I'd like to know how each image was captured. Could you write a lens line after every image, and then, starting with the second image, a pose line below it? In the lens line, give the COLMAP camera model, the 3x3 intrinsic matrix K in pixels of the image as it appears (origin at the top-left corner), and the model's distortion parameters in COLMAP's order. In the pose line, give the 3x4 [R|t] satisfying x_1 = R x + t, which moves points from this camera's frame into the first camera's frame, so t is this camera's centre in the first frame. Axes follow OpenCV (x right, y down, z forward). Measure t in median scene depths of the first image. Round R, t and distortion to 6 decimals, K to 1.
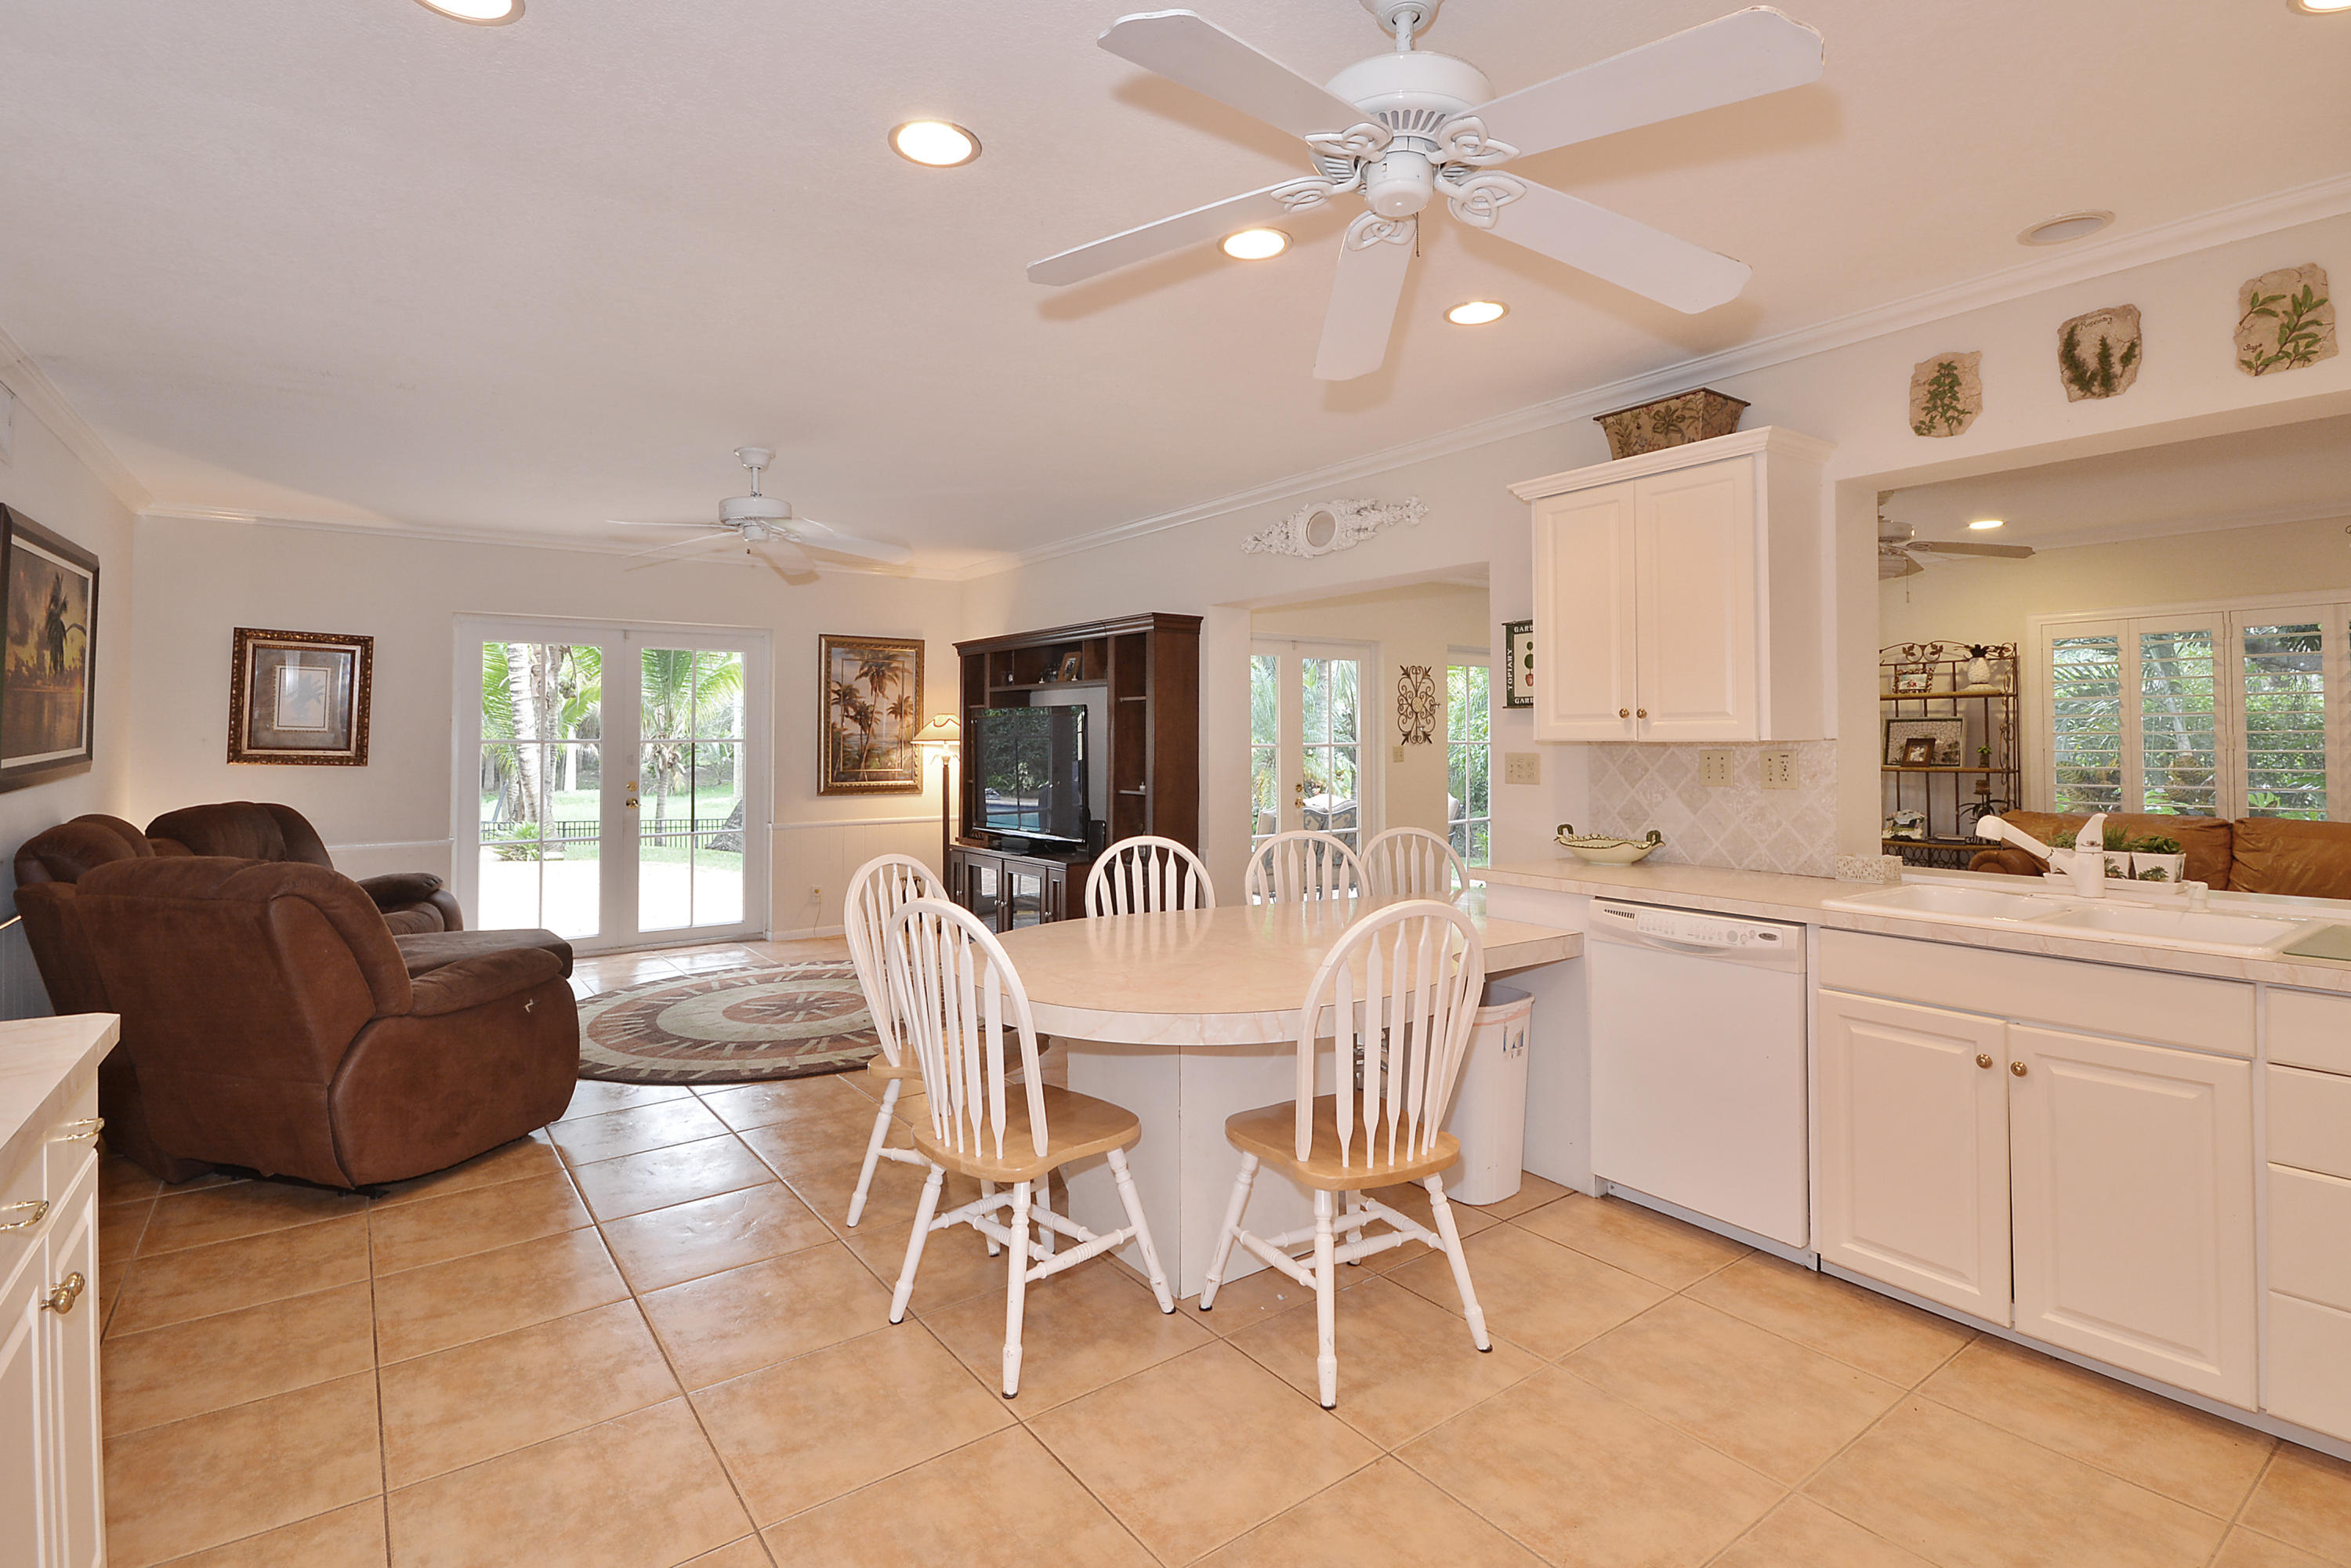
lens RADIAL K [[1148.7, 0, 1179.3], [0, 1148.7, 718.3], [0, 0, 1]] dist [-0.001085, -0.000697]
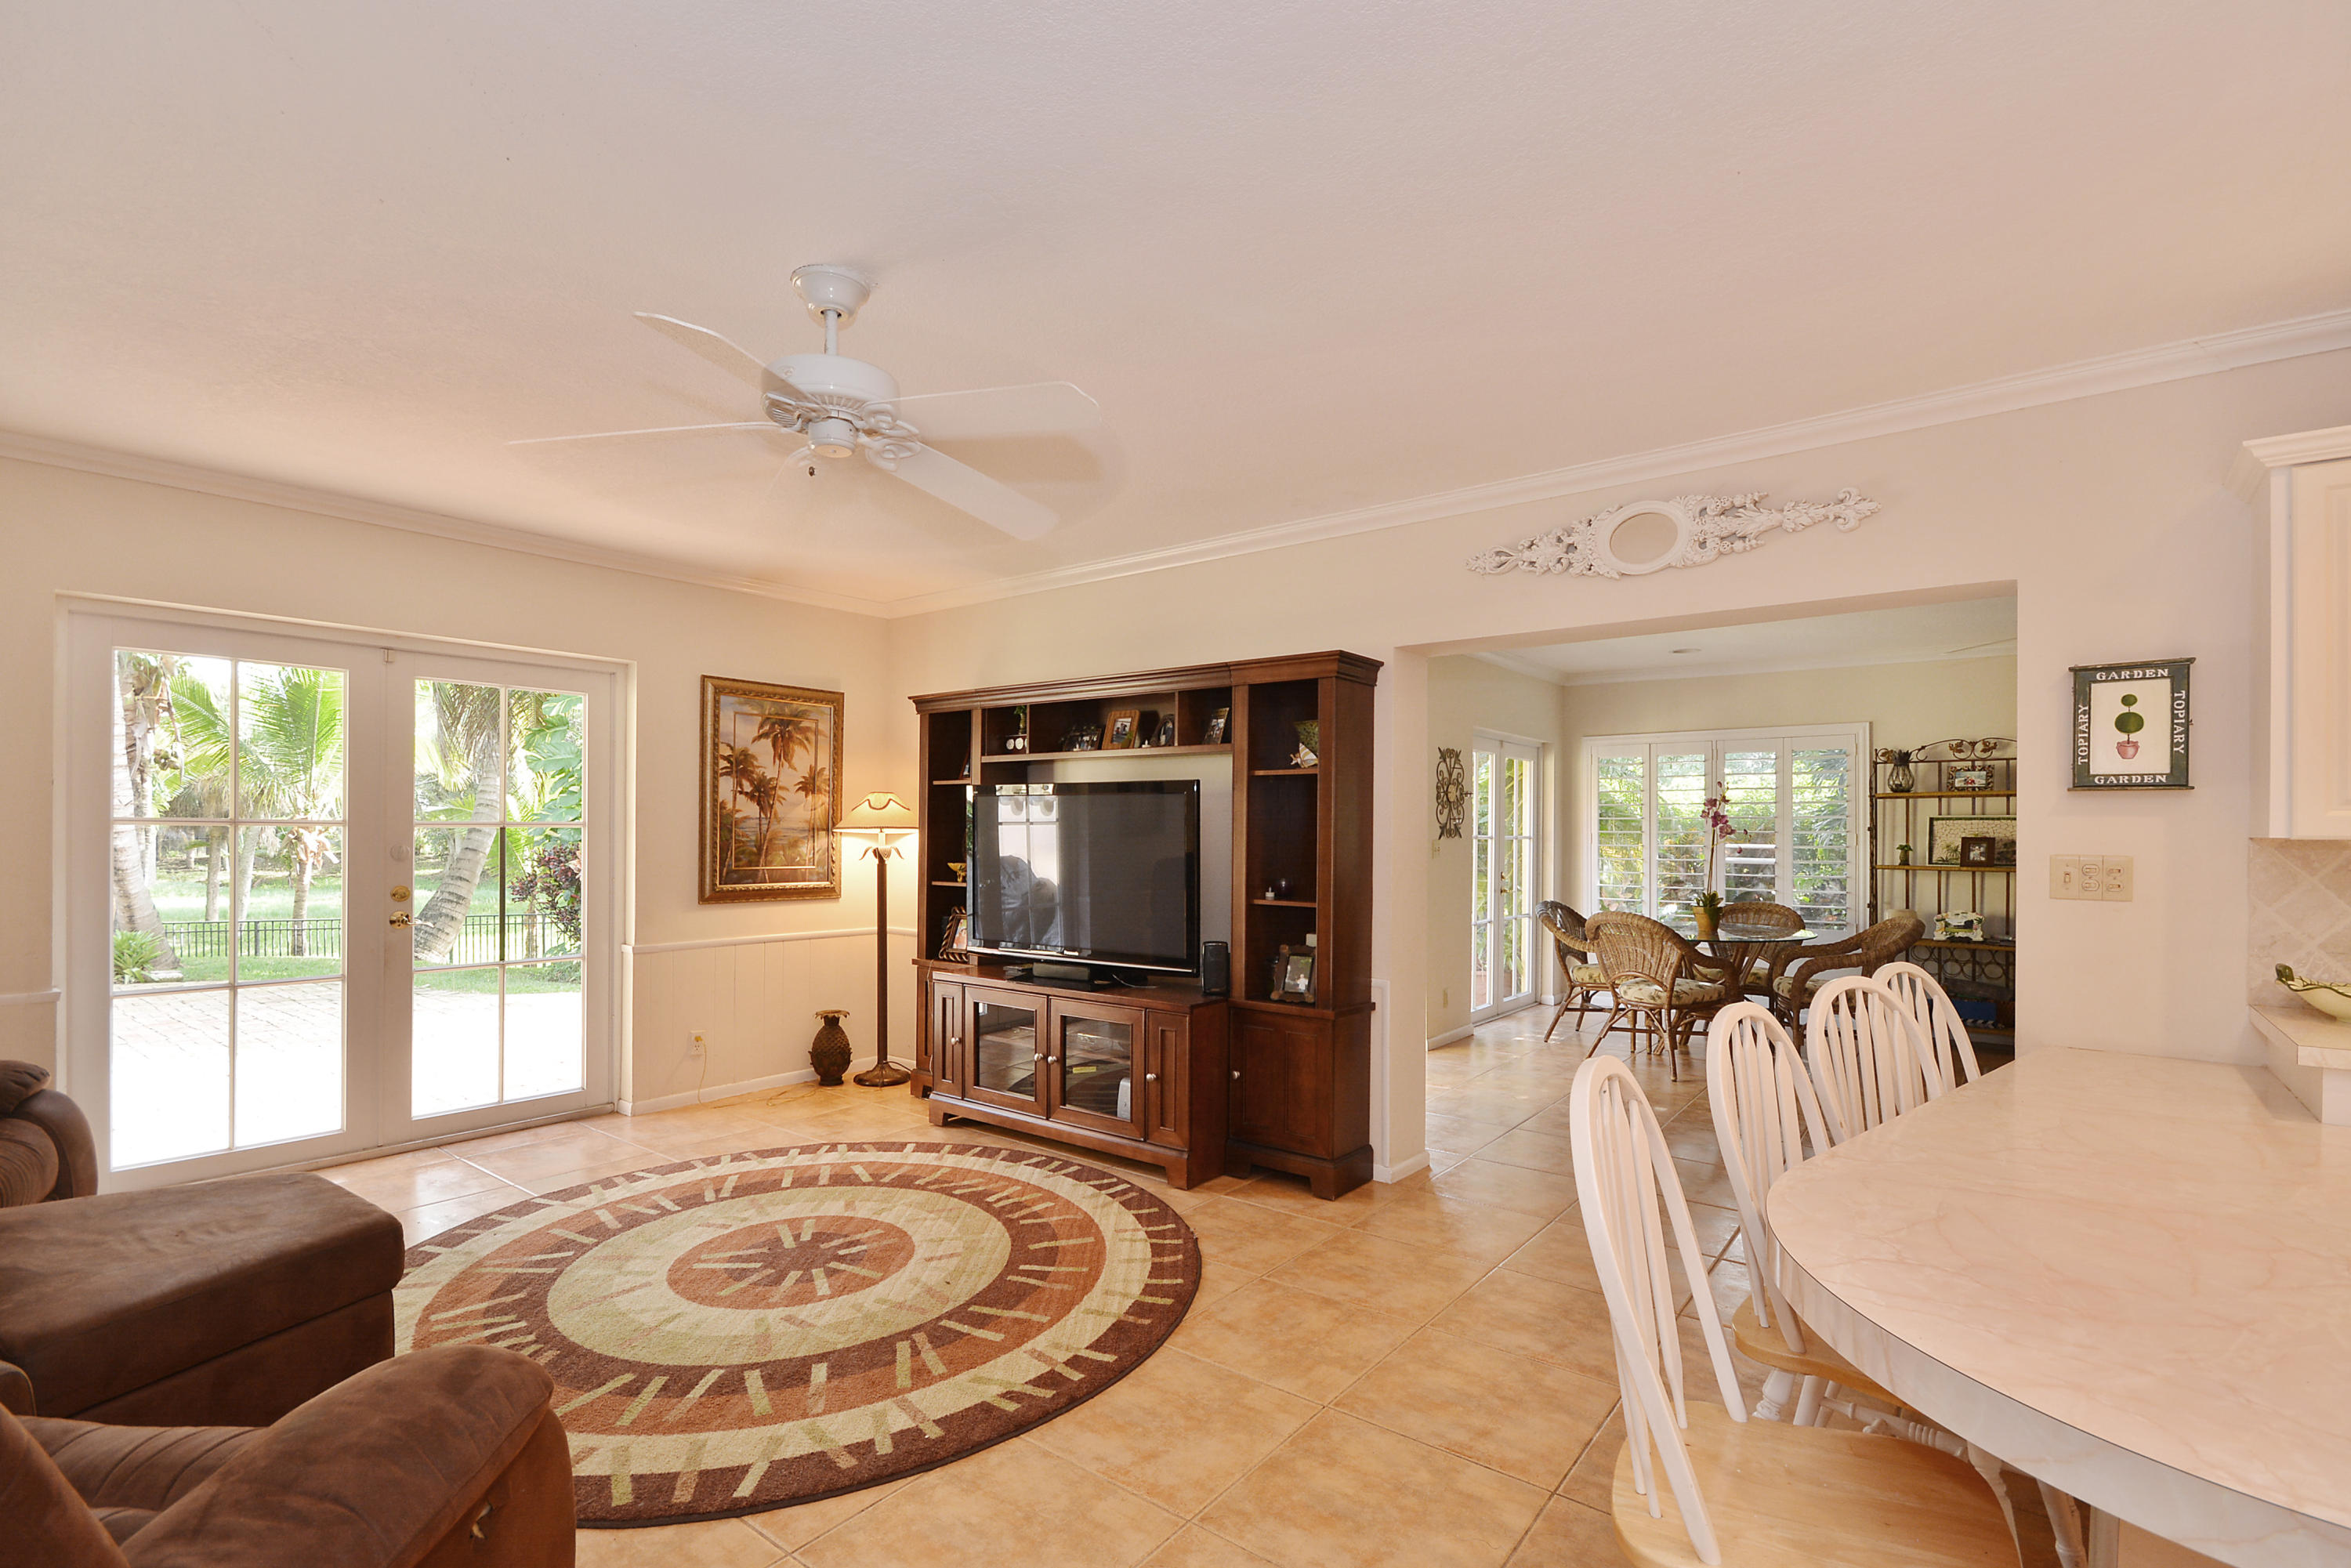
lens RADIAL K [[1062.9, 0, 1209.9], [0, 1062.9, 835.5], [0, 0, 1]] dist [-0.002273, -0.001103]
pose [[0.955434, 0.009436, 0.295053, -0.348806], [-0.016029, 0.999673, 0.019934, 0.012117], [-0.294769, -0.023775, 0.955273, 0.475072]]
